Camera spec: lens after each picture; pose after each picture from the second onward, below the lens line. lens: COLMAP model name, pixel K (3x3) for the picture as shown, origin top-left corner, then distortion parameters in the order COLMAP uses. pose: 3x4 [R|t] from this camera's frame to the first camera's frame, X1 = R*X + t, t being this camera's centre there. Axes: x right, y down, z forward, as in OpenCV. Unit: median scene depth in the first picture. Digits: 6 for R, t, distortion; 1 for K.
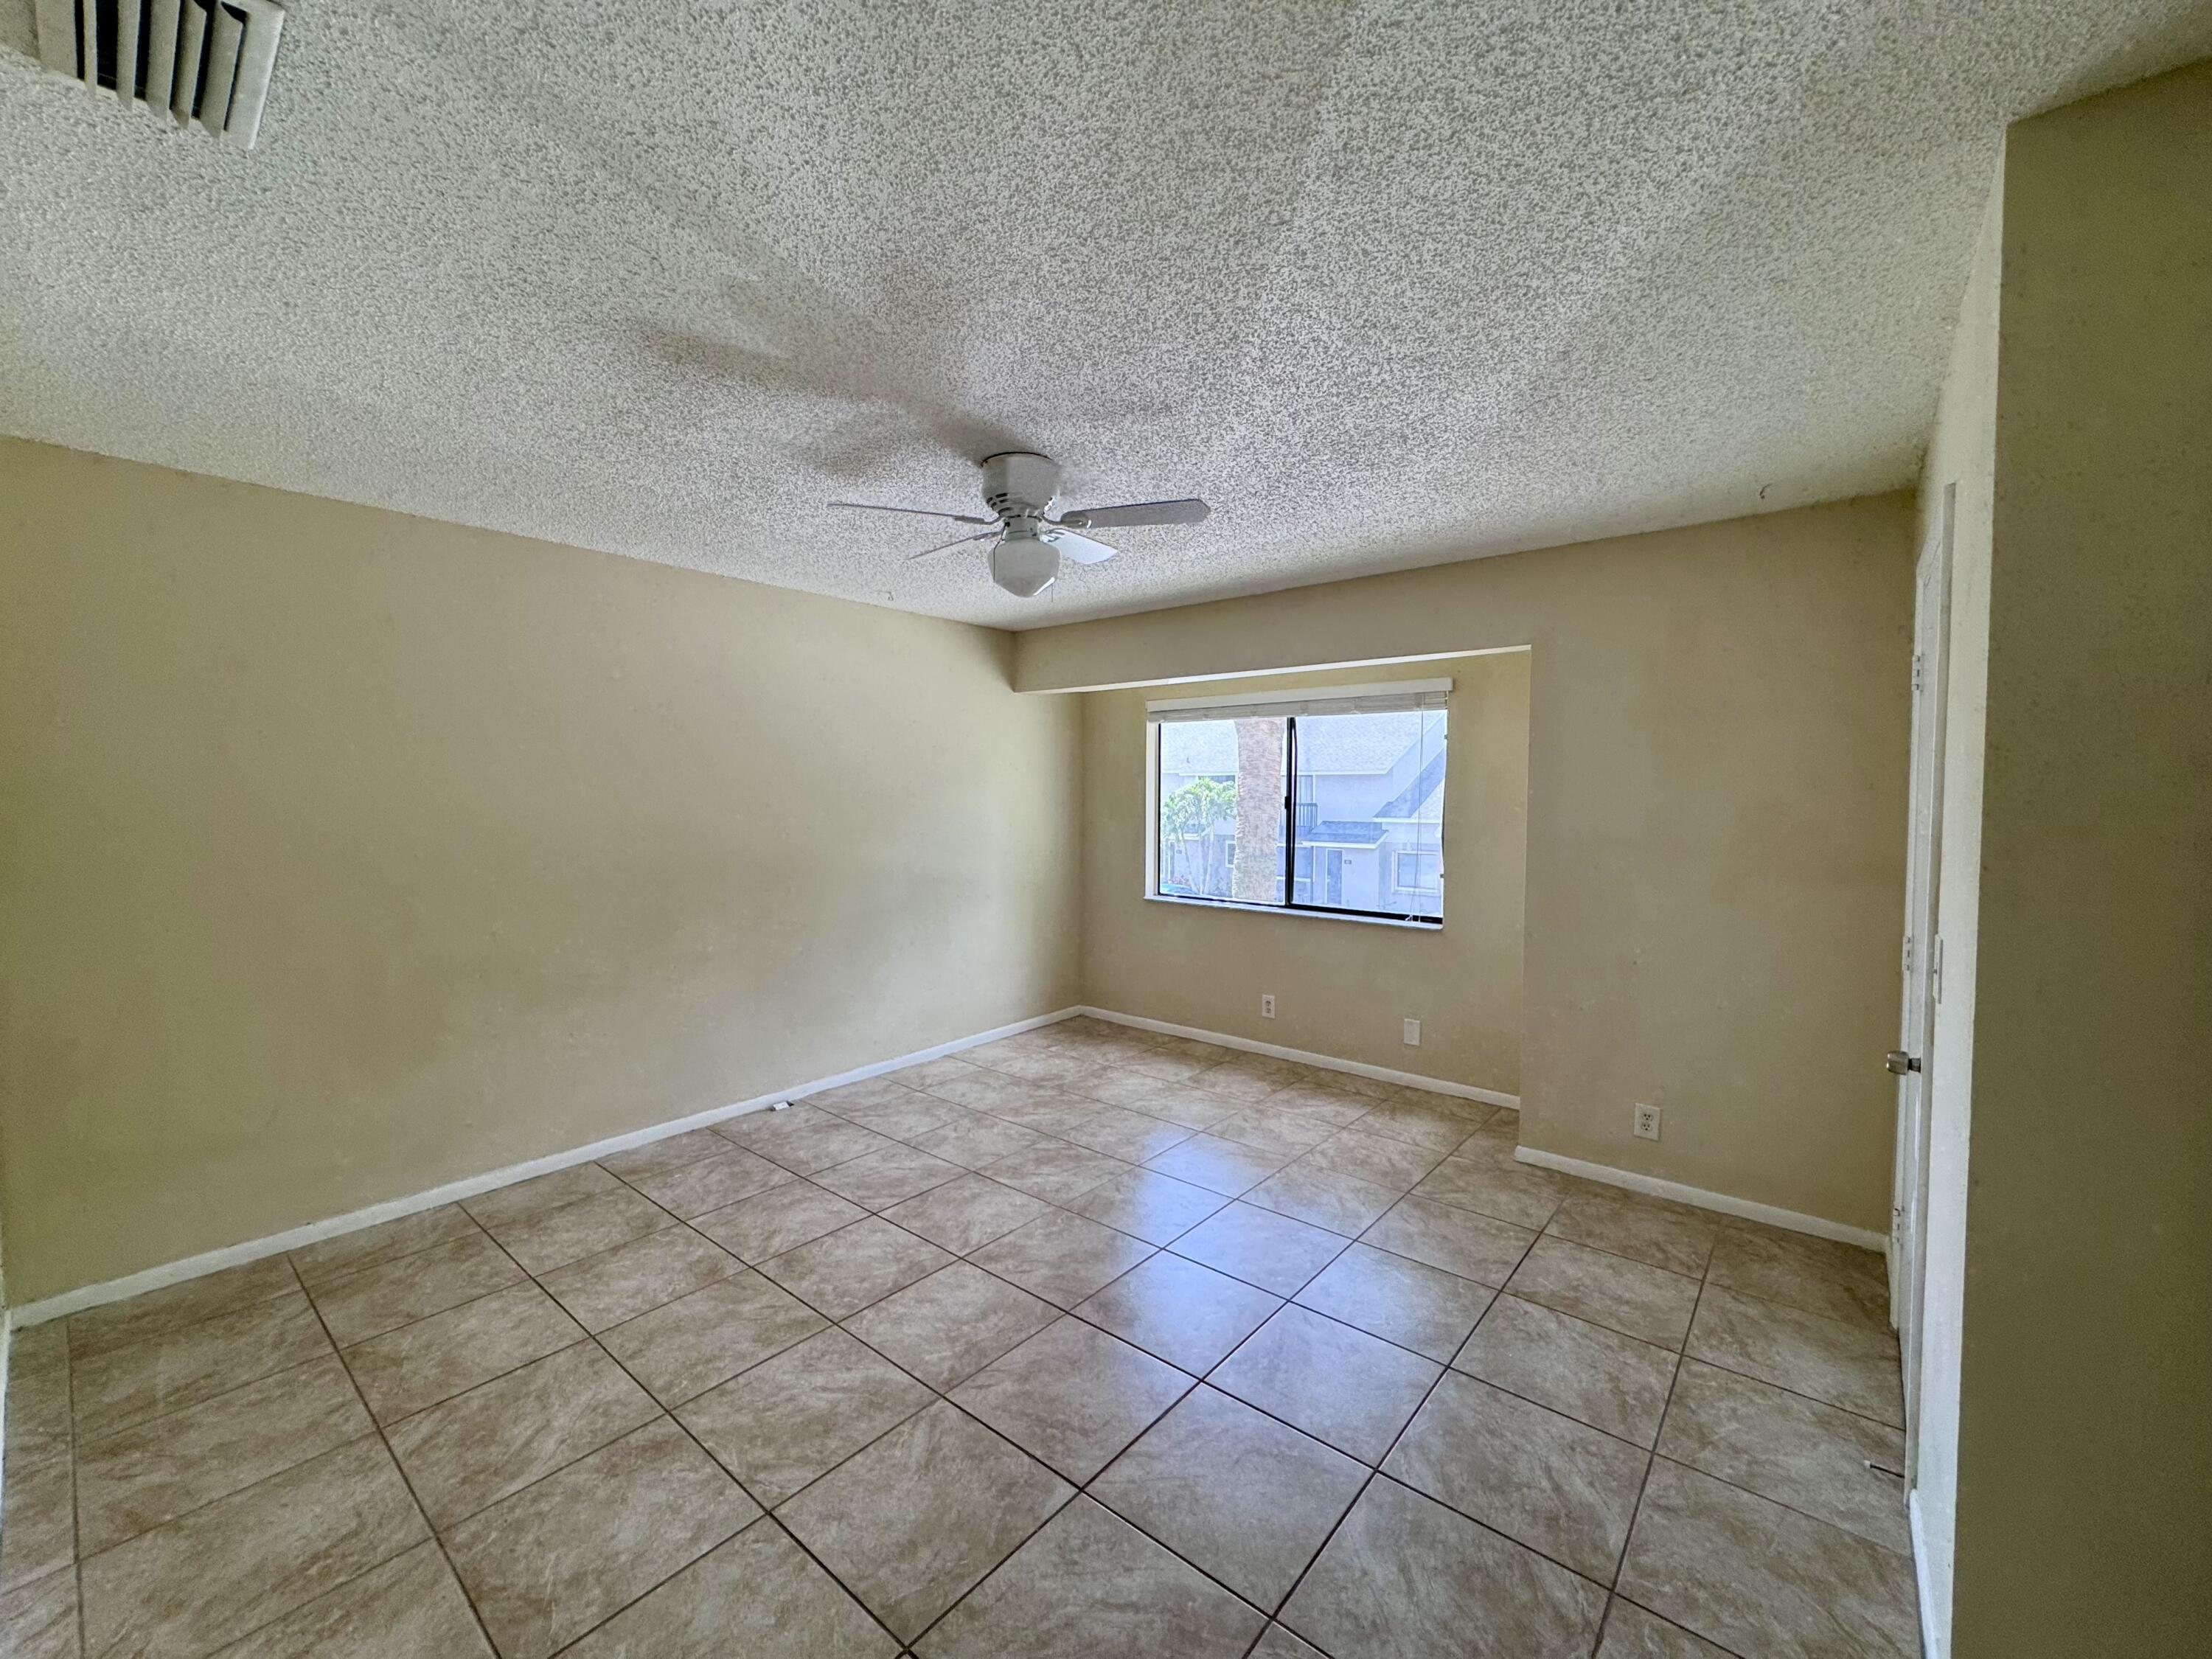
lens RADIAL K [[886.9, 0, 1104.7], [0, 886.9, 820.0], [0, 0, 1]] dist [-0.004269, 0.001034]
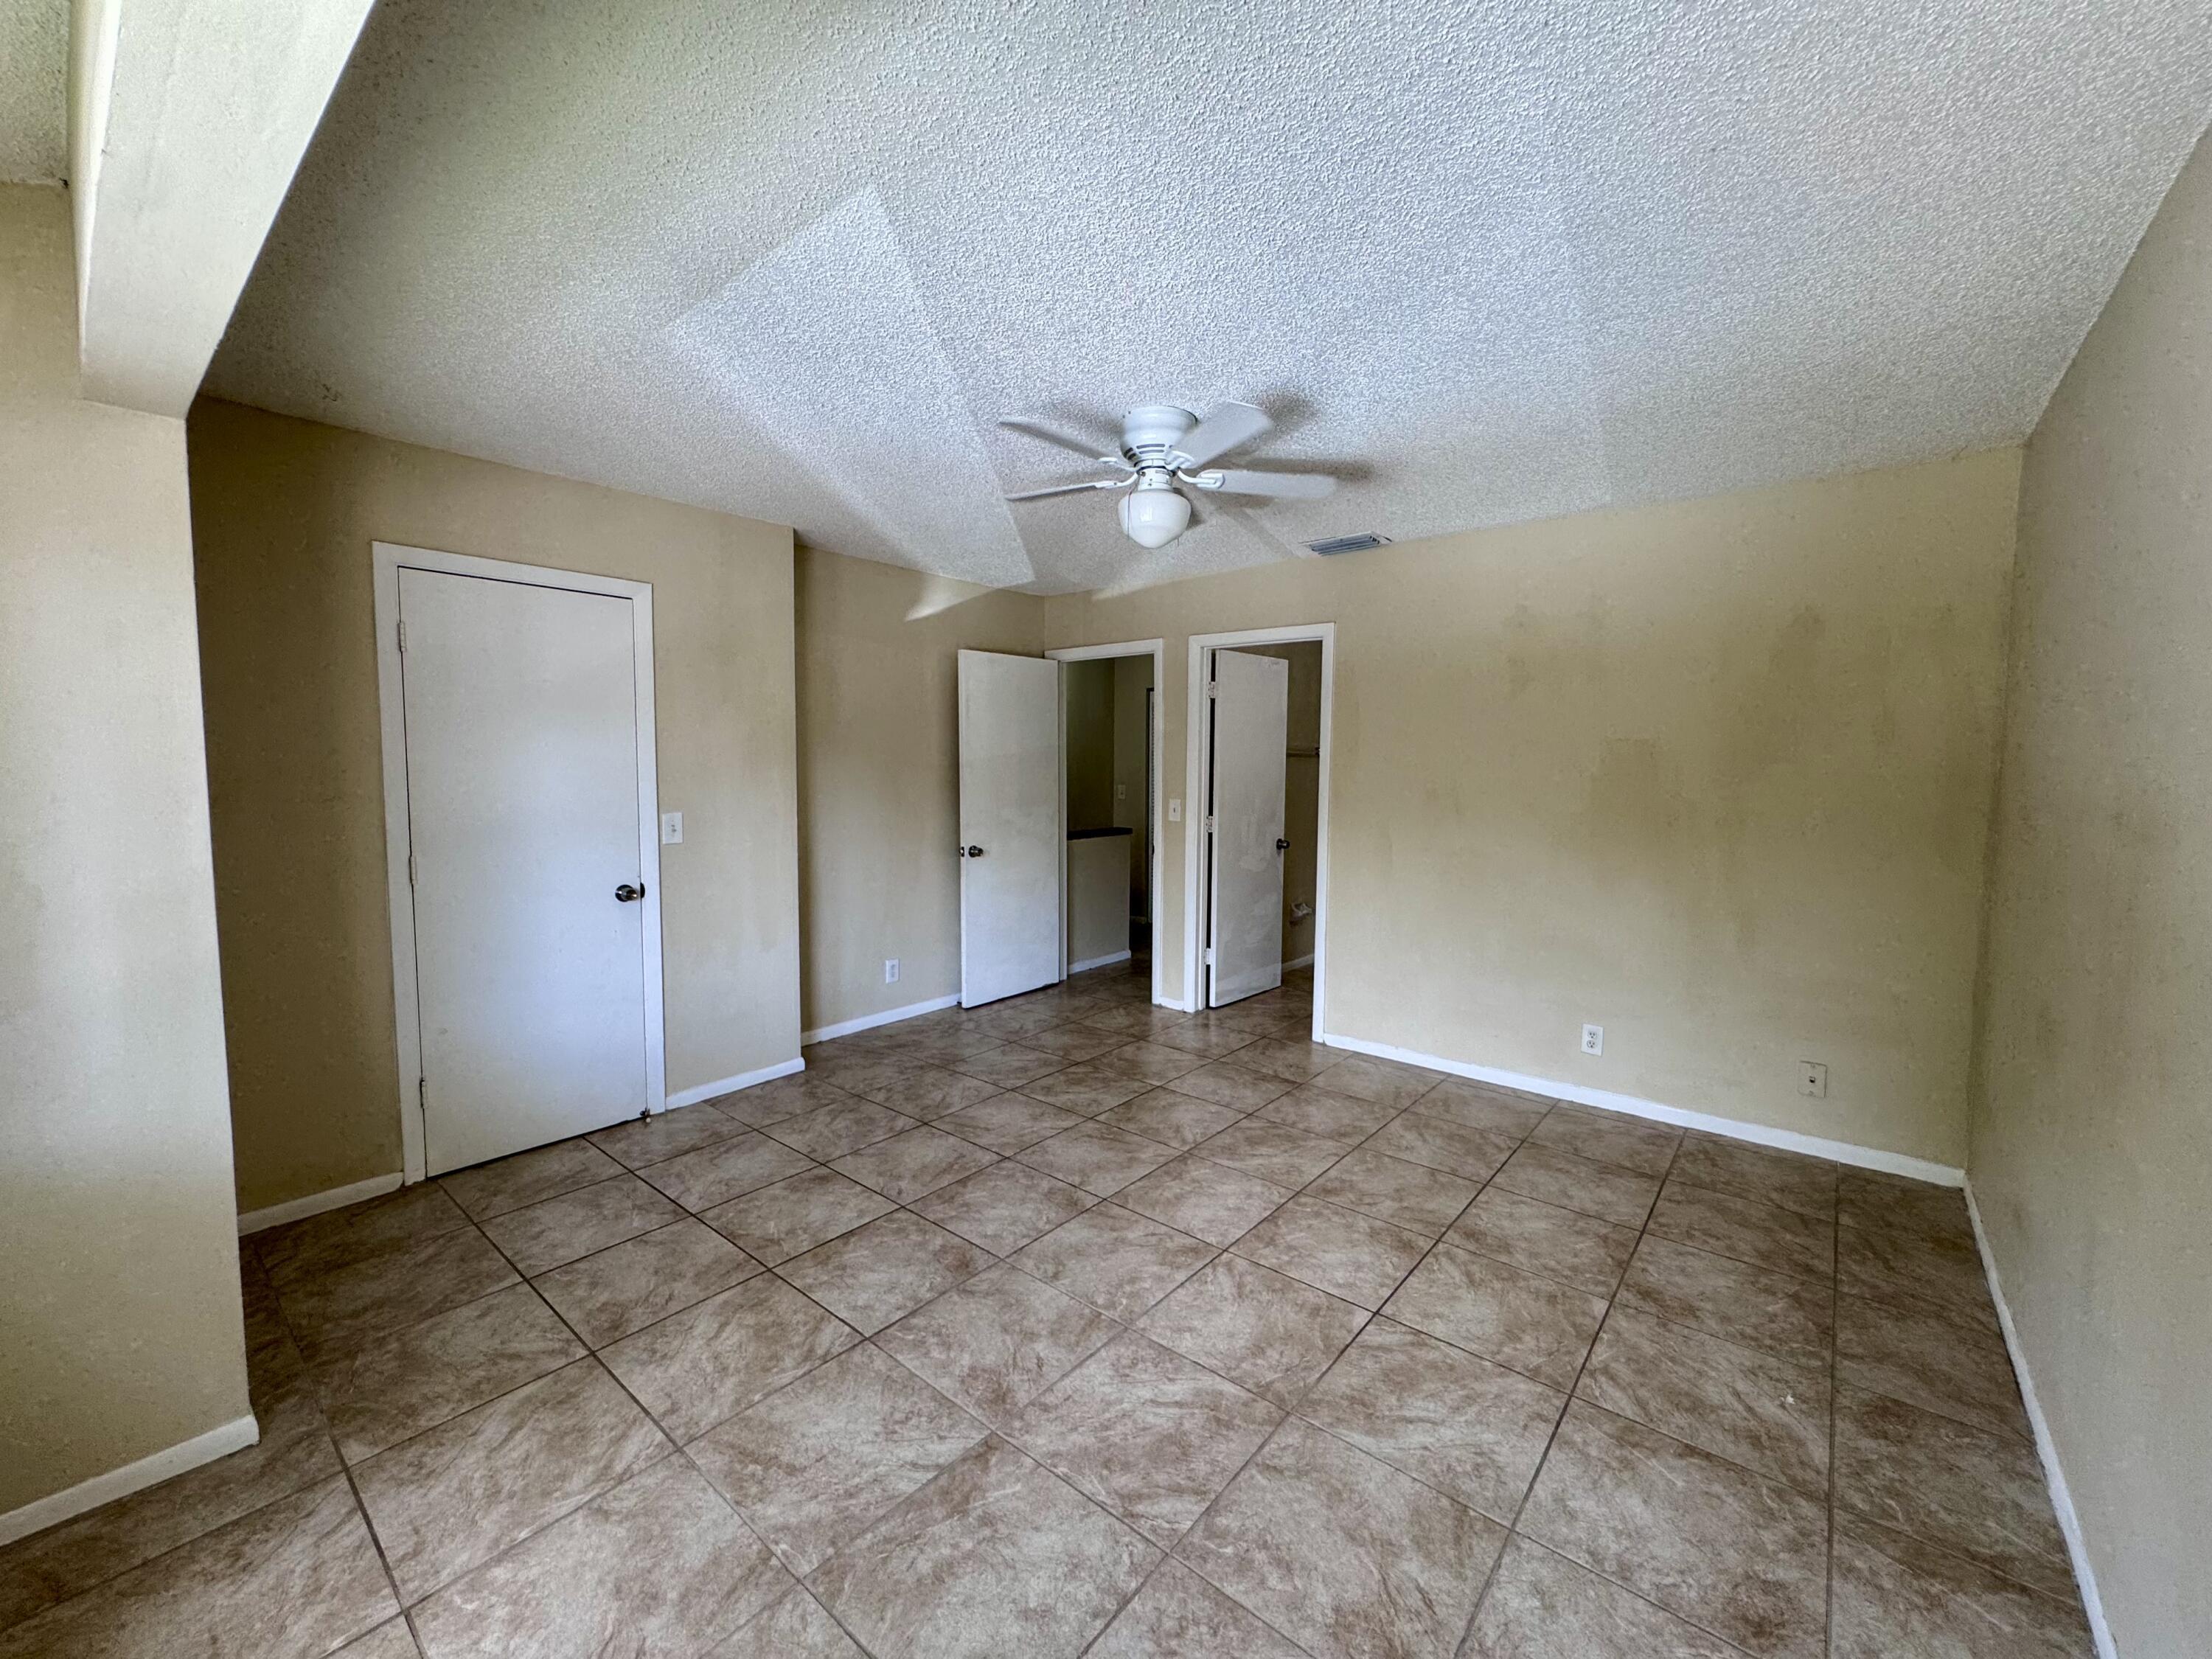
lens RADIAL K [[886.9, 0, 1104.1], [0, 886.9, 825.9], [0, 0, 1]] dist [-0.004269, 0.001034]
pose [[-0.999972, -0.007420, 0.000123, -0.030591], [-0.007363, 0.994101, 0.108209, -0.037750], [-0.000925, 0.108205, -0.994128, 1.711798]]
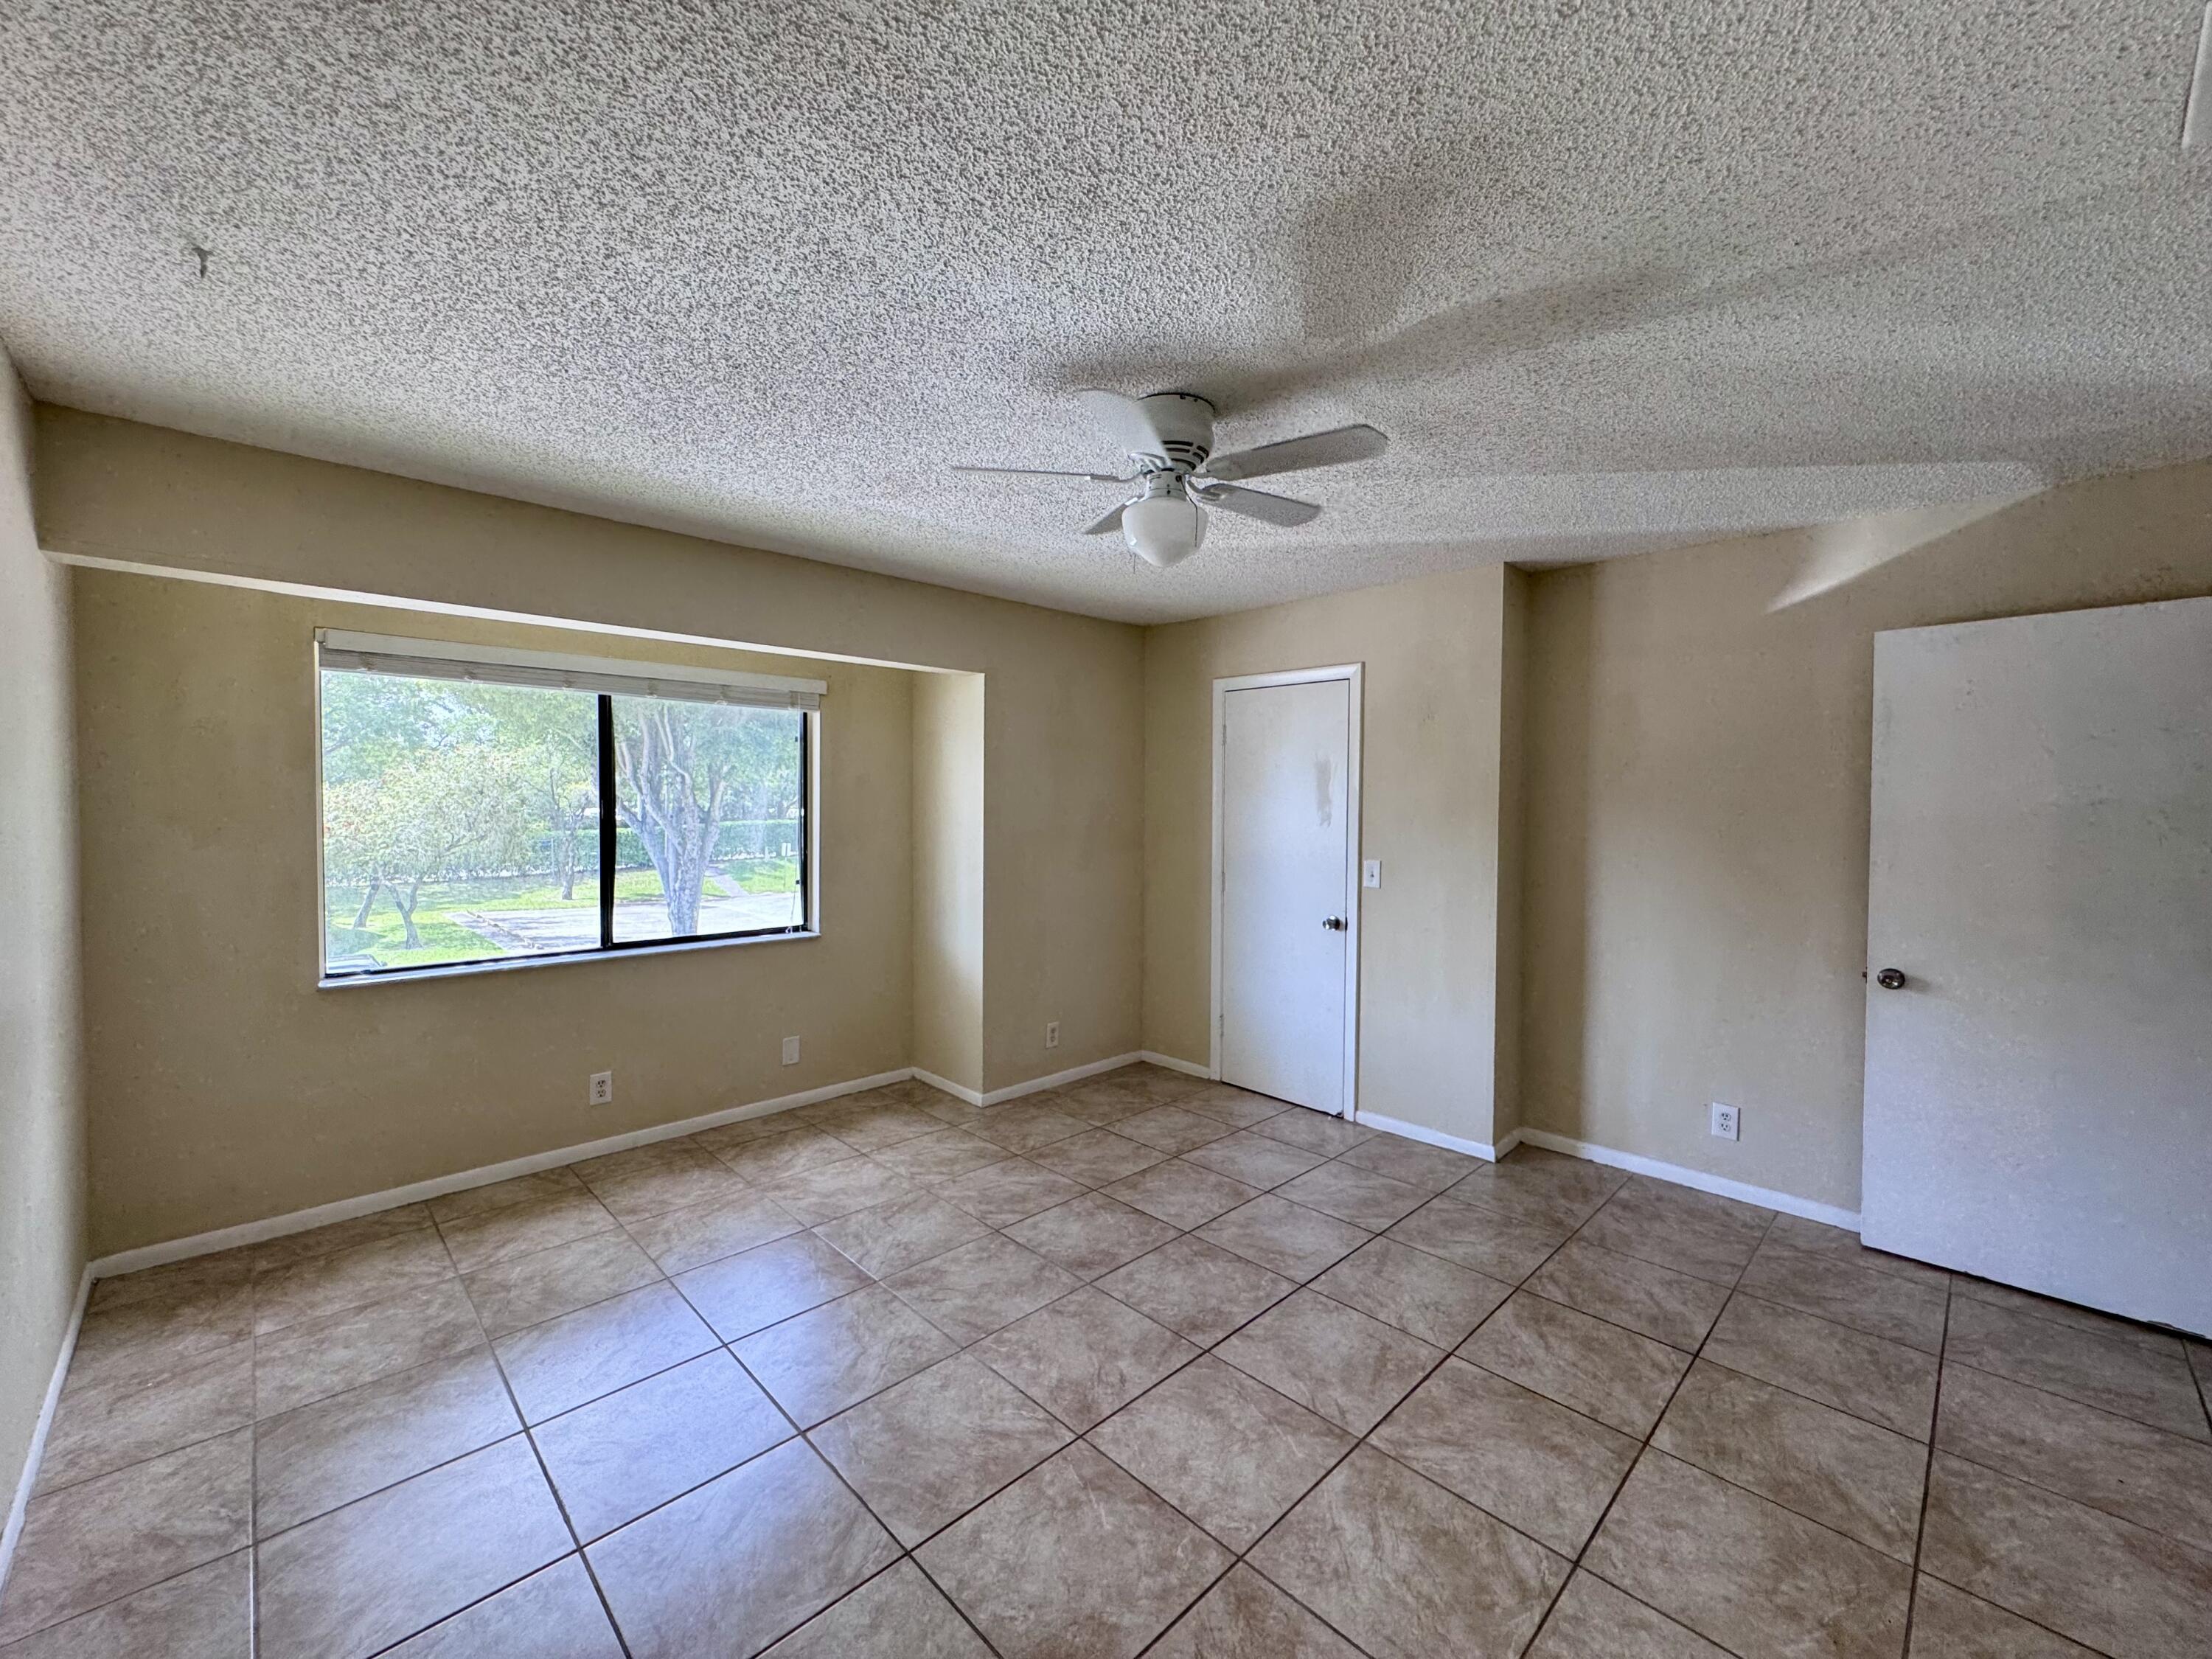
lens RADIAL K [[886.9, 0, 1103.2], [0, 886.9, 823.2], [0, 0, 1]] dist [-0.004269, 0.001034]
pose [[0.103950, -0.027832, 0.994193, -0.796081], [0.028726, 0.999275, 0.024970, -0.023397], [-0.994168, 0.025963, 0.104674, 0.818919]]
